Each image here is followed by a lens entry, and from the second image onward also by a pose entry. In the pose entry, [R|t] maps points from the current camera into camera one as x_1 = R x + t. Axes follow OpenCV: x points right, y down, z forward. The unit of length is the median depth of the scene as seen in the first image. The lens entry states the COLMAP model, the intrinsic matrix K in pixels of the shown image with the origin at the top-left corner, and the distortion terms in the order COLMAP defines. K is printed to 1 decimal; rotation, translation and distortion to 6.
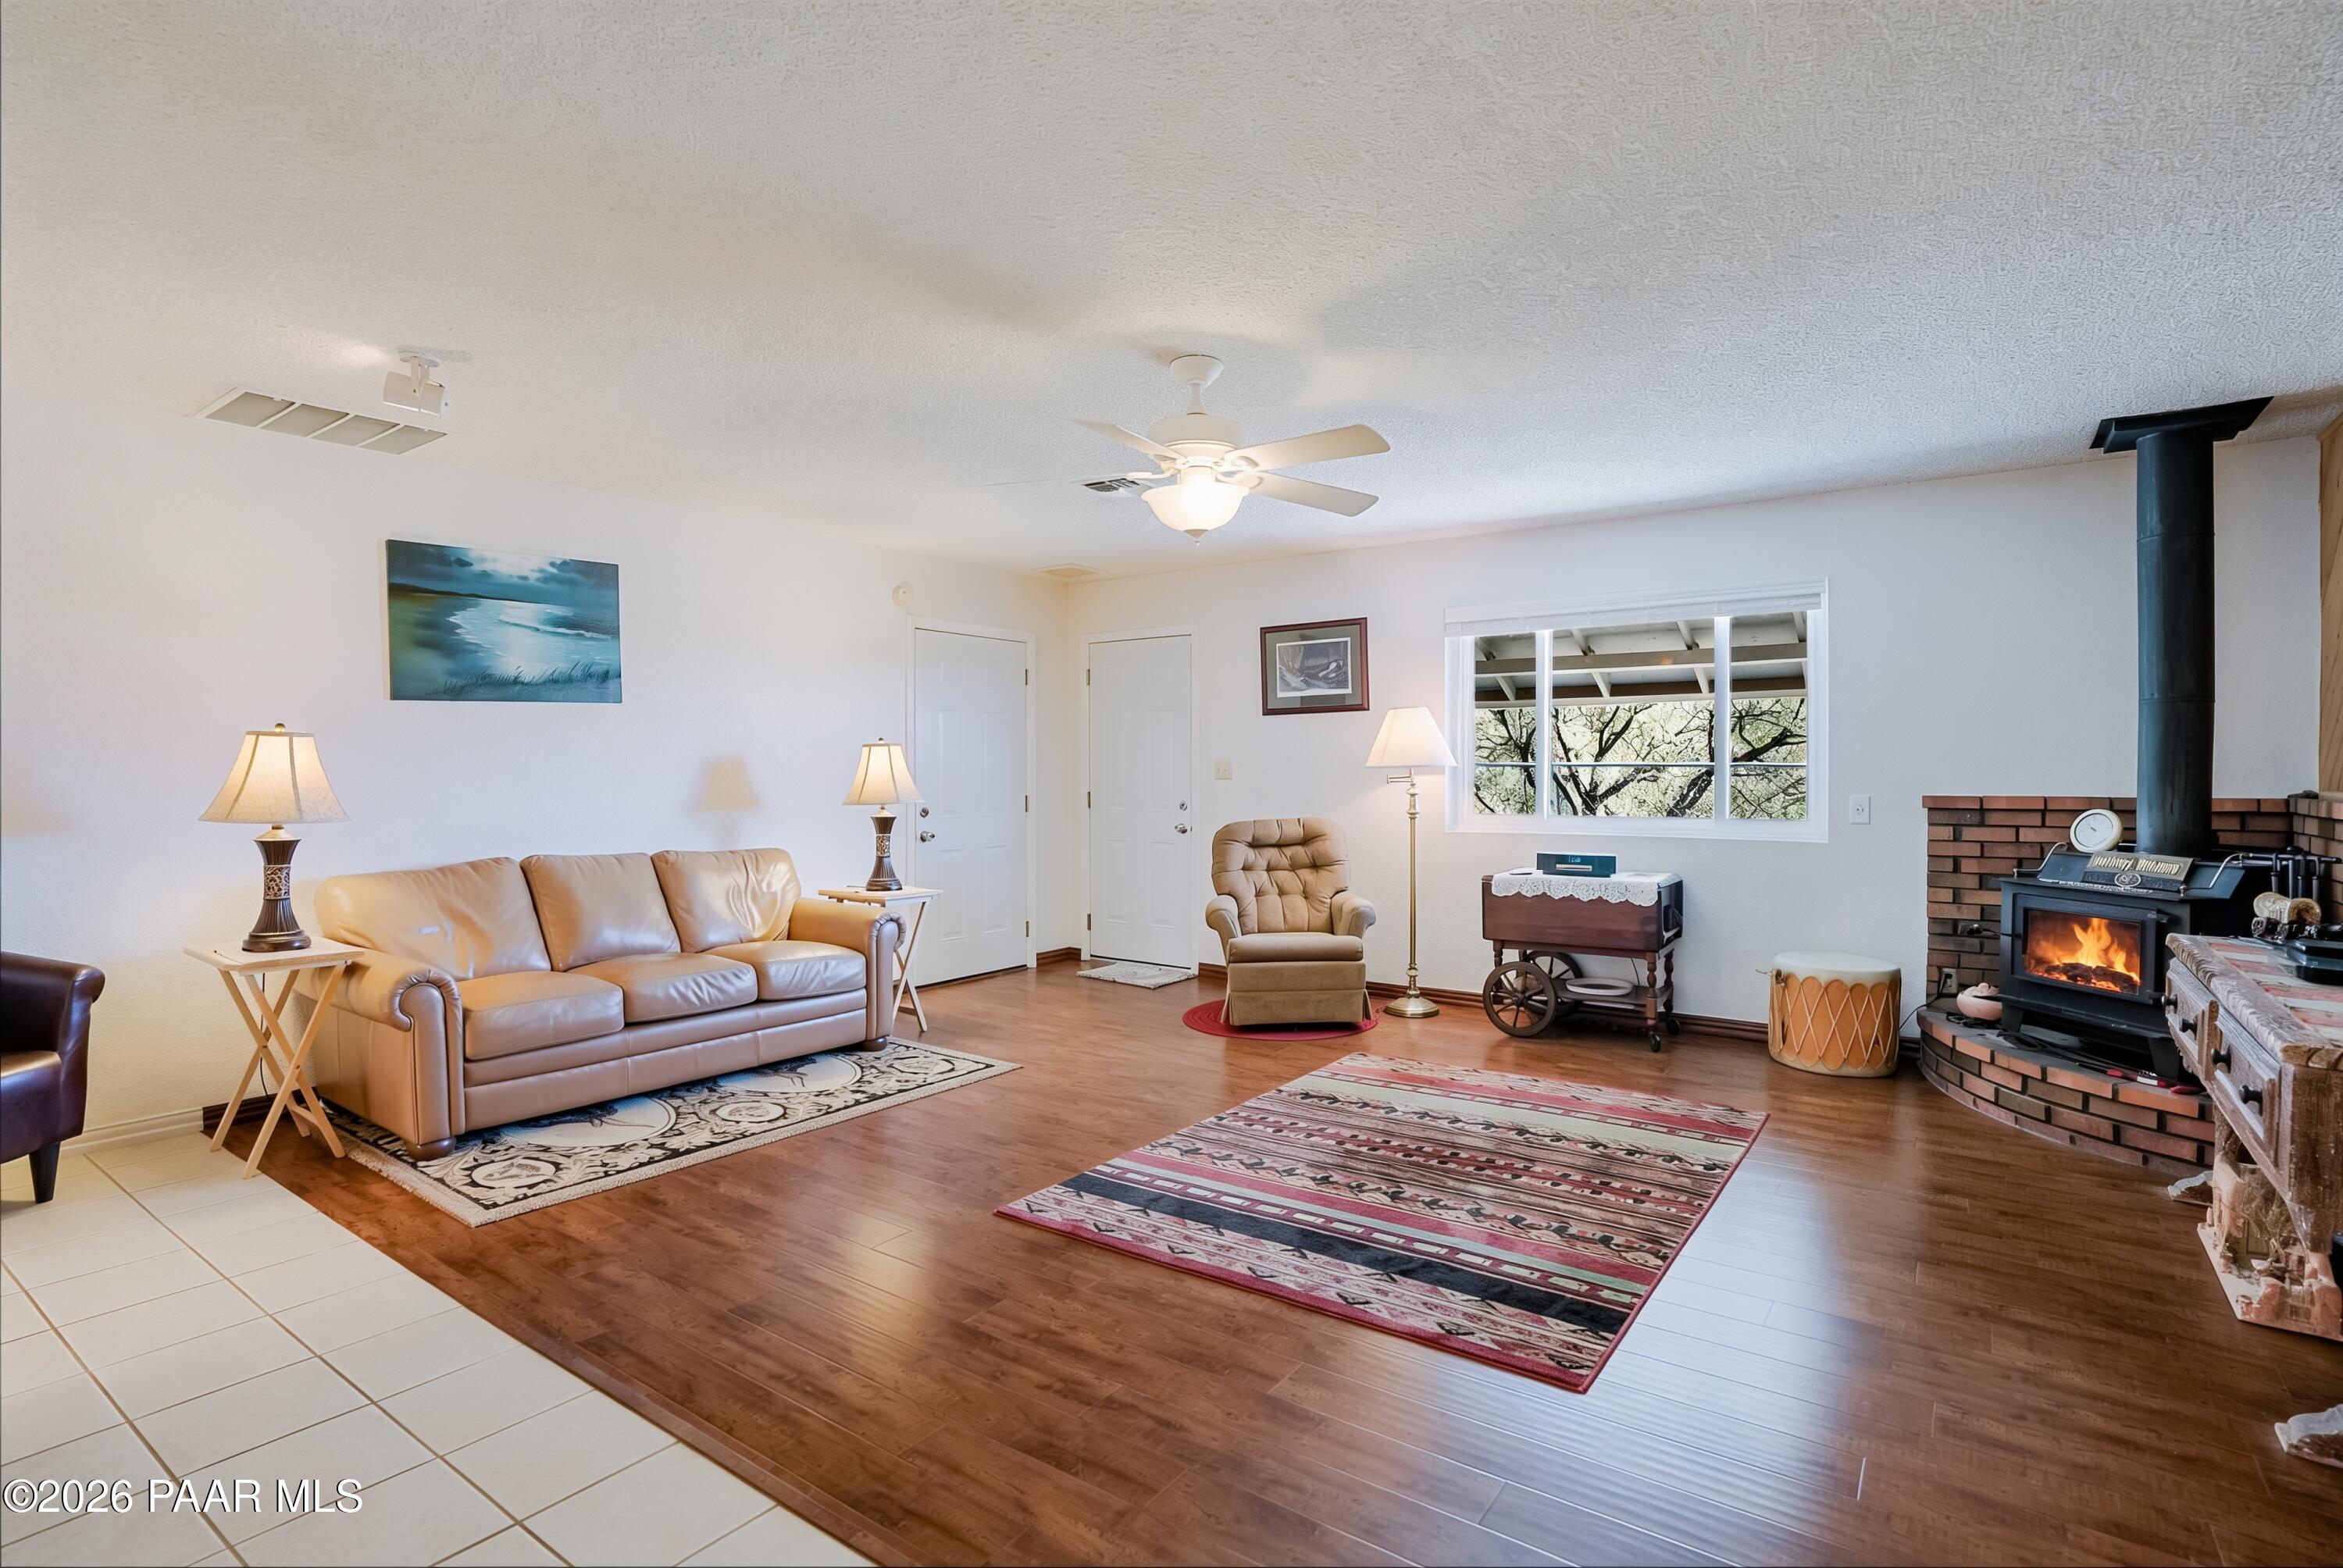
lens RADIAL K [[1131.7, 0, 1158.0], [0, 1131.7, 764.5], [0, 0, 1]] dist [-0.065677, 0.026195]
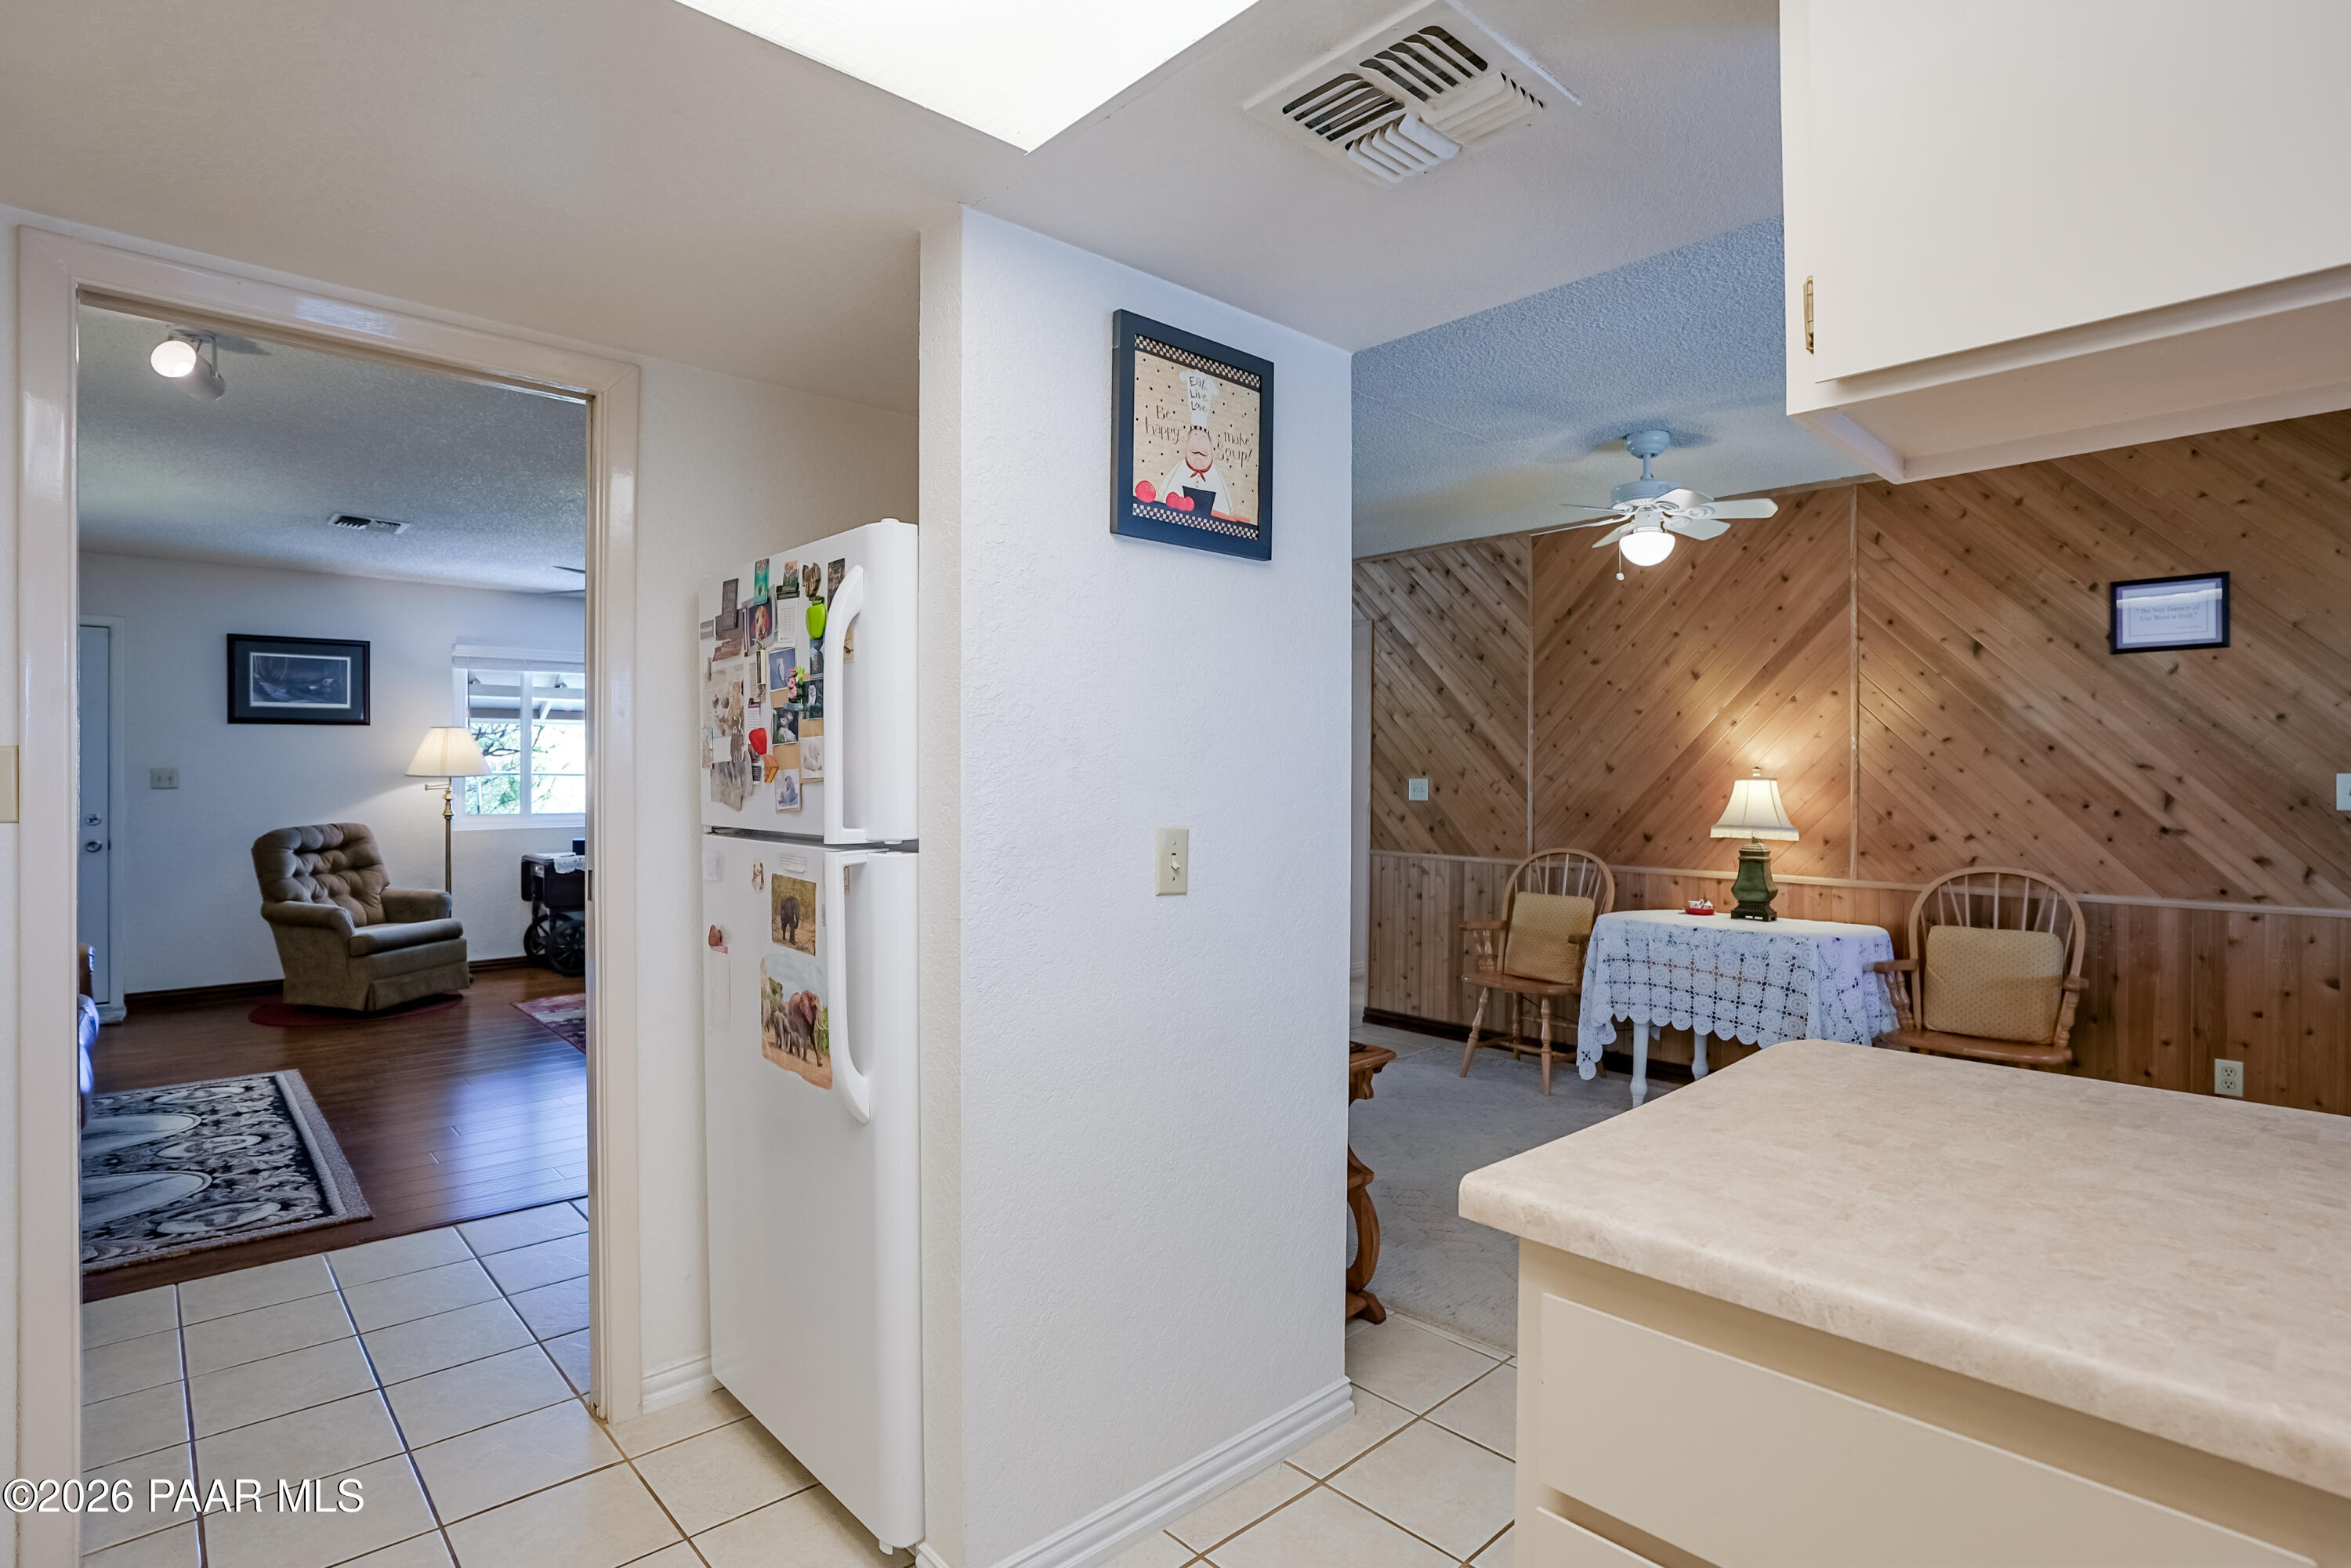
lens RADIAL K [[1165.0, 0, 1175.5], [0, 1165.0, 784.0], [0, 0, 1]] dist [0.001115, 0.038524]
pose [[0.180734, -0.009294, 0.983488, -0.936611], [-0.002850, 0.999946, 0.009974, -0.004481], [-0.983528, -0.004606, 0.180698, 0.020663]]
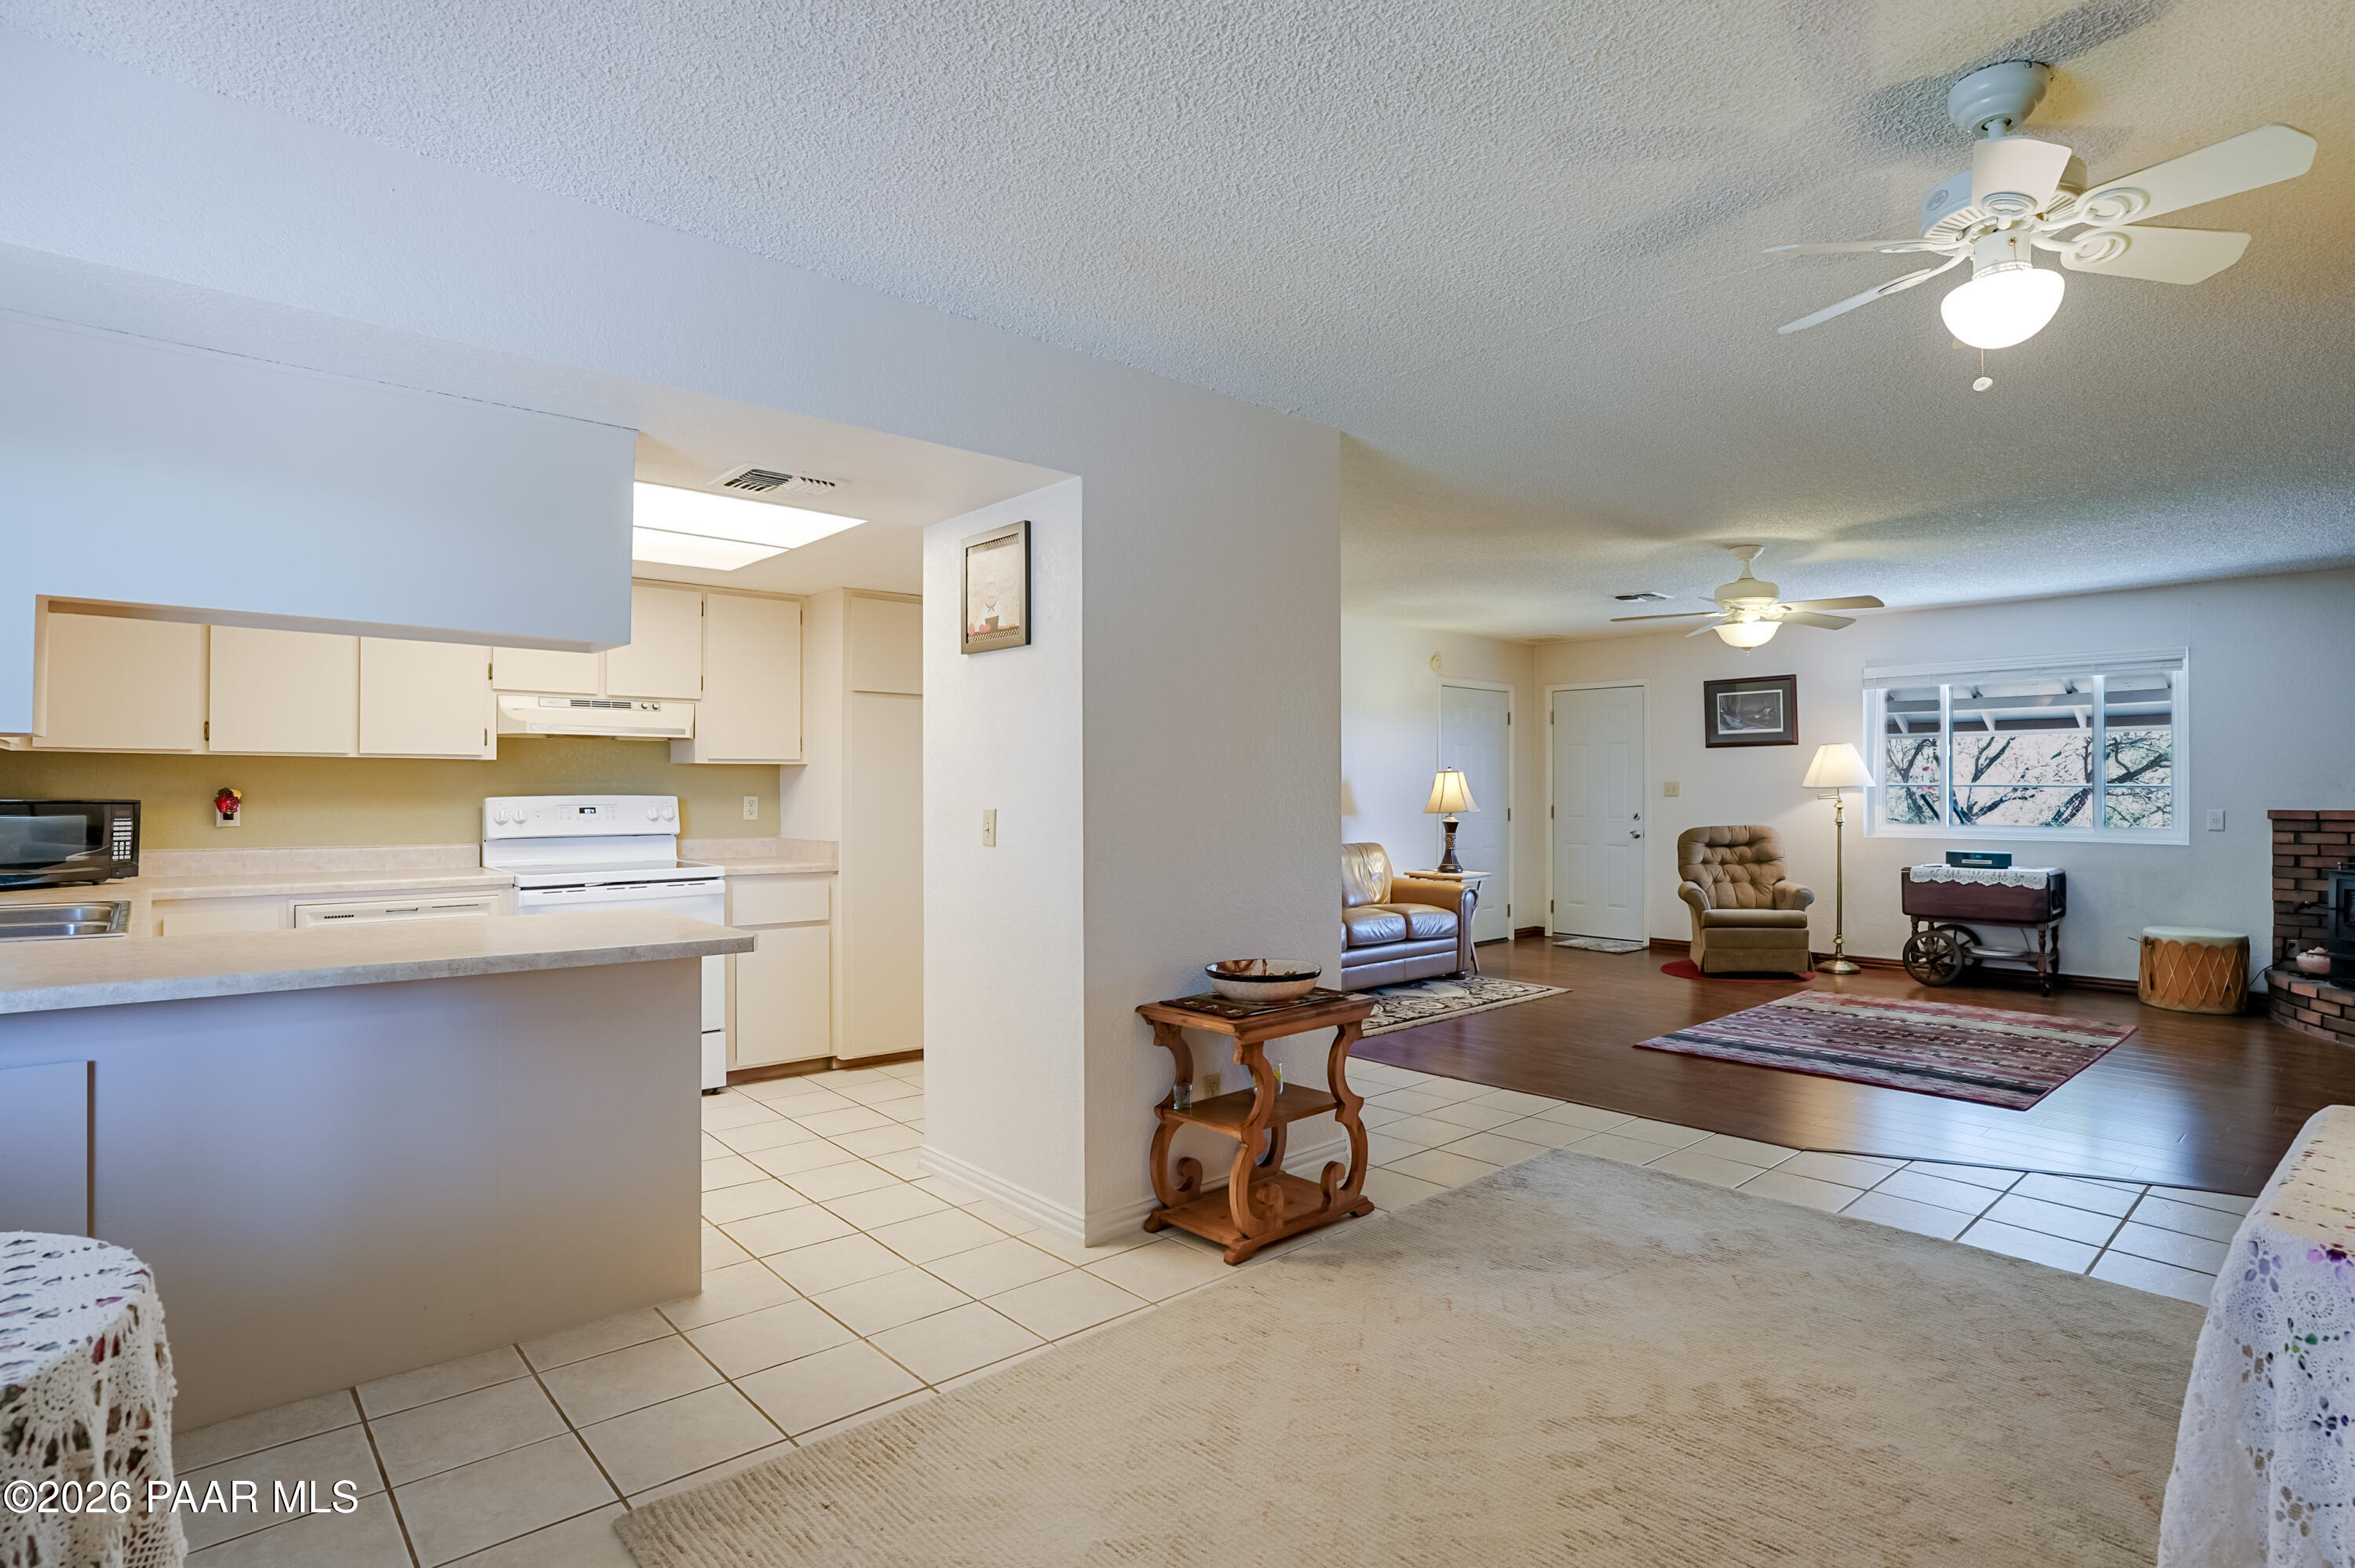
lens RADIAL K [[1206.0, 0, 1172.3], [0, 1206.0, 773.1], [0, 0, 1]] dist [-0.041591, 0.014142]
pose [[0.981342, -0.000269, -0.192269, -0.305385], [-0.001308, 0.999967, -0.008074, -0.002682], [0.192265, 0.008174, 0.981309, -0.592501]]
